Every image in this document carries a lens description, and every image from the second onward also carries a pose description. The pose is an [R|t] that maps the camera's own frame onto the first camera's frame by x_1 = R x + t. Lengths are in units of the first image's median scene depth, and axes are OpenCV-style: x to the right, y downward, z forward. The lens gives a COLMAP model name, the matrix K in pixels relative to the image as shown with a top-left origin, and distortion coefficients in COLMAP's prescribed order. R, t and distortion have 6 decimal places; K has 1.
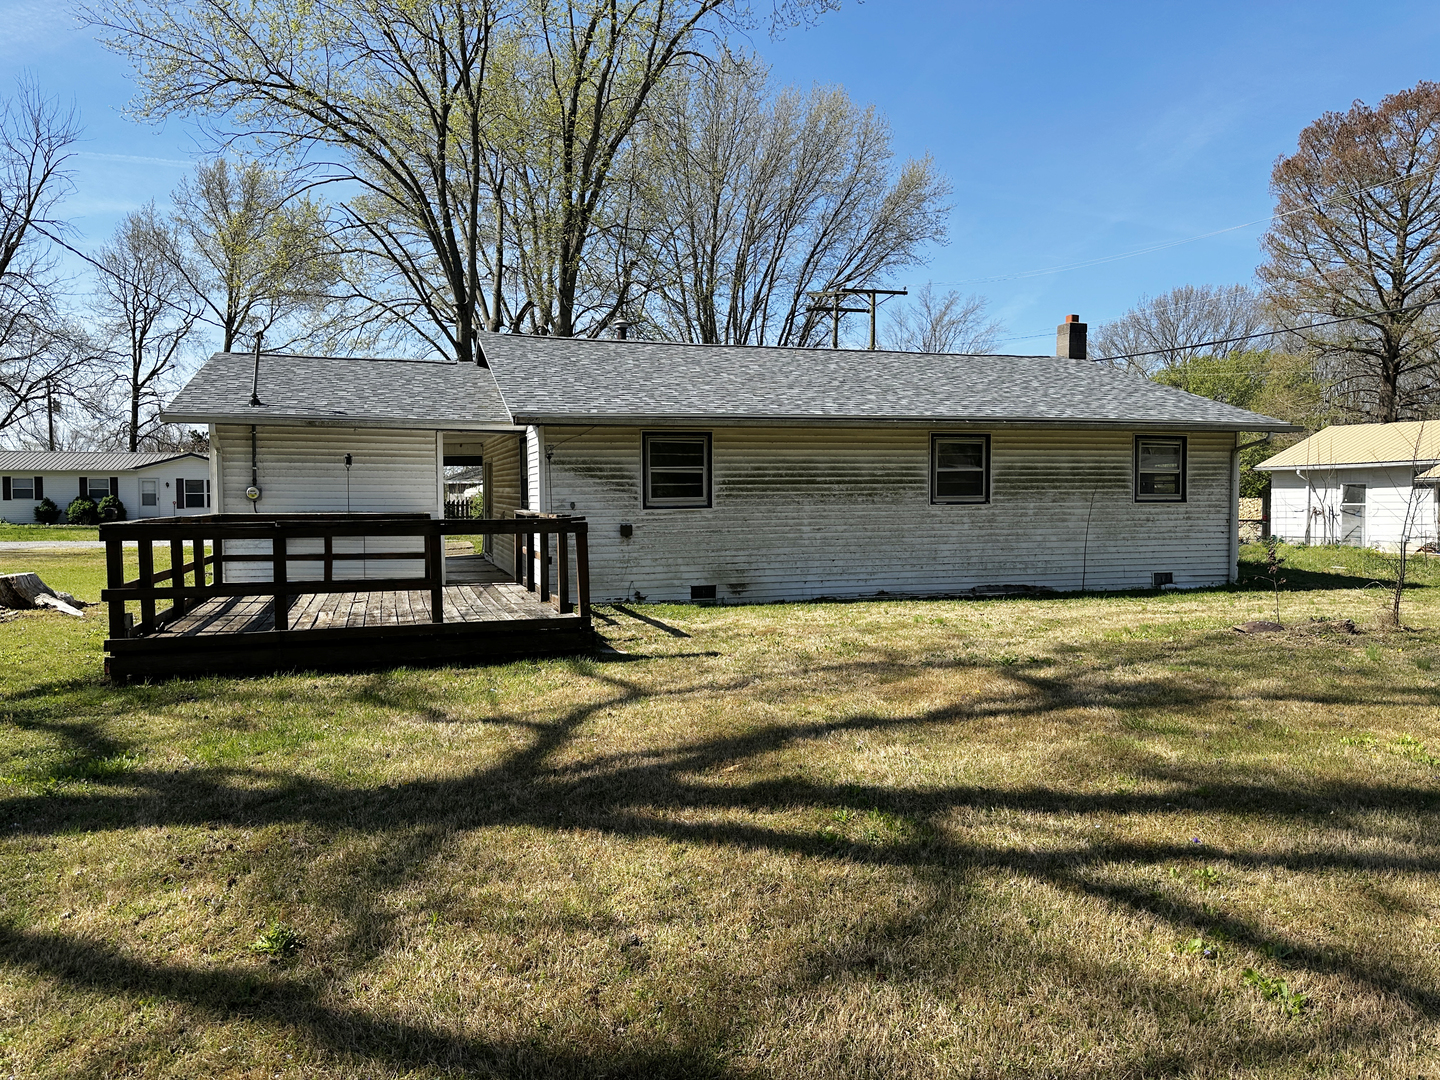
lens RADIAL K [[953.9, 0, 720.0], [0, 953.9, 540.0], [0, 0, 1]] dist [0.061752, -0.073962]
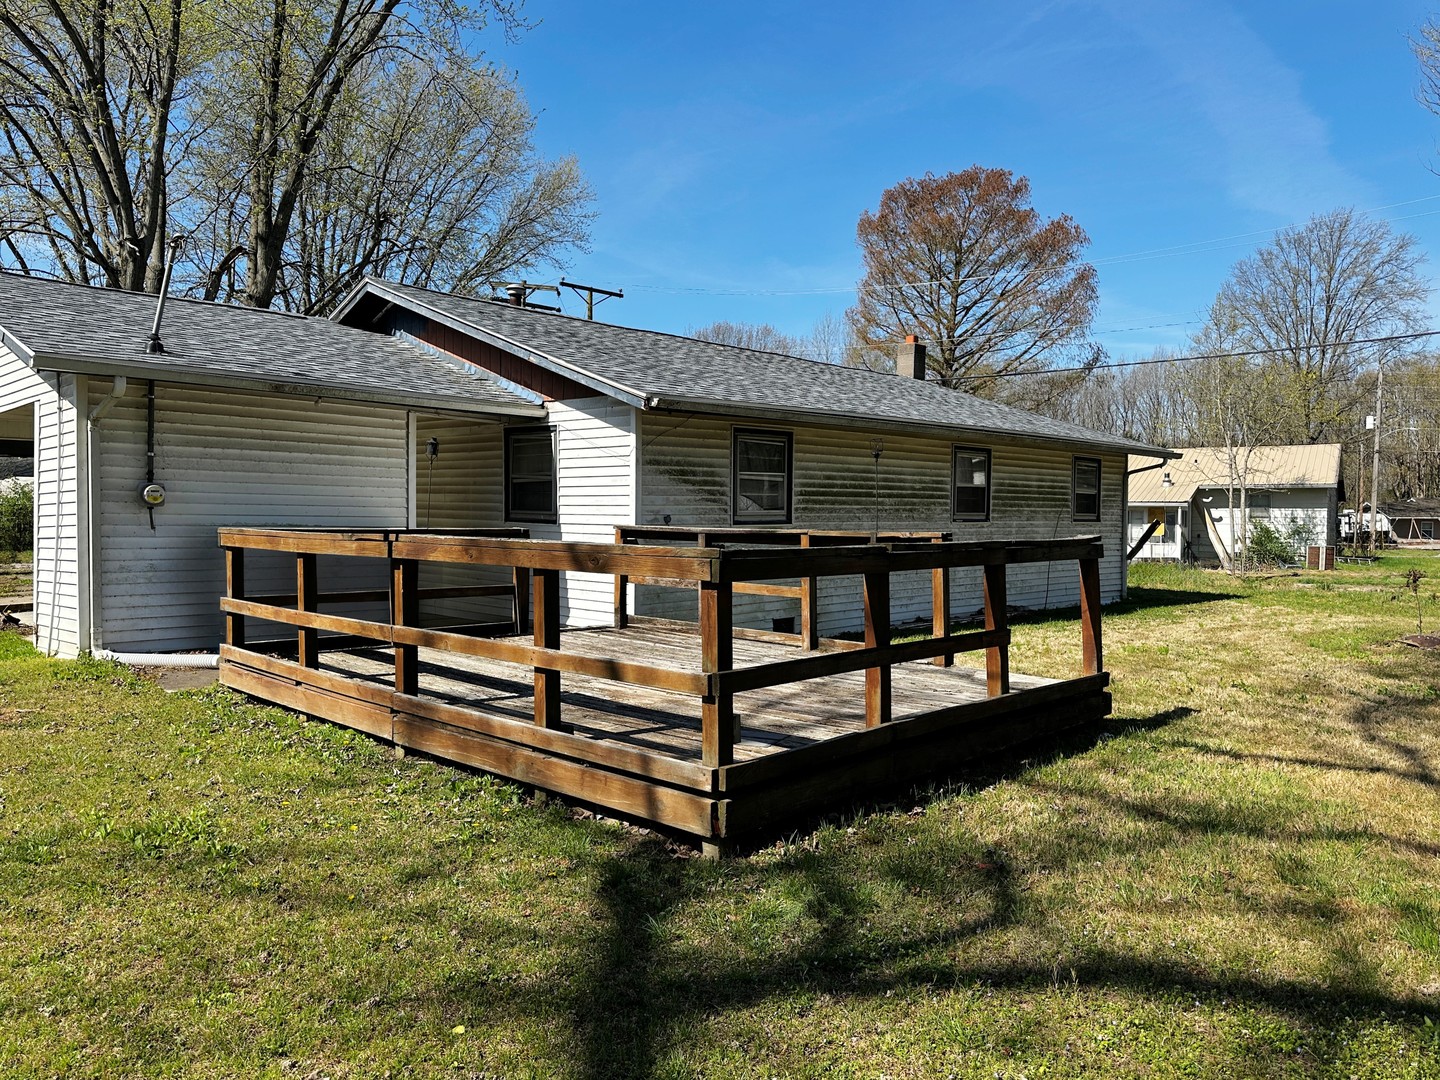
lens RADIAL K [[985.7, 0, 720.0], [0, 985.7, 540.0], [0, 0, 1]] dist [0.050421, -0.061762]
pose [[0.894612, 0.000939, 0.446842, -0.392479], [0.006296, 0.999872, -0.014706, -0.006452], [-0.446799, 0.015970, 0.894492, 0.232915]]
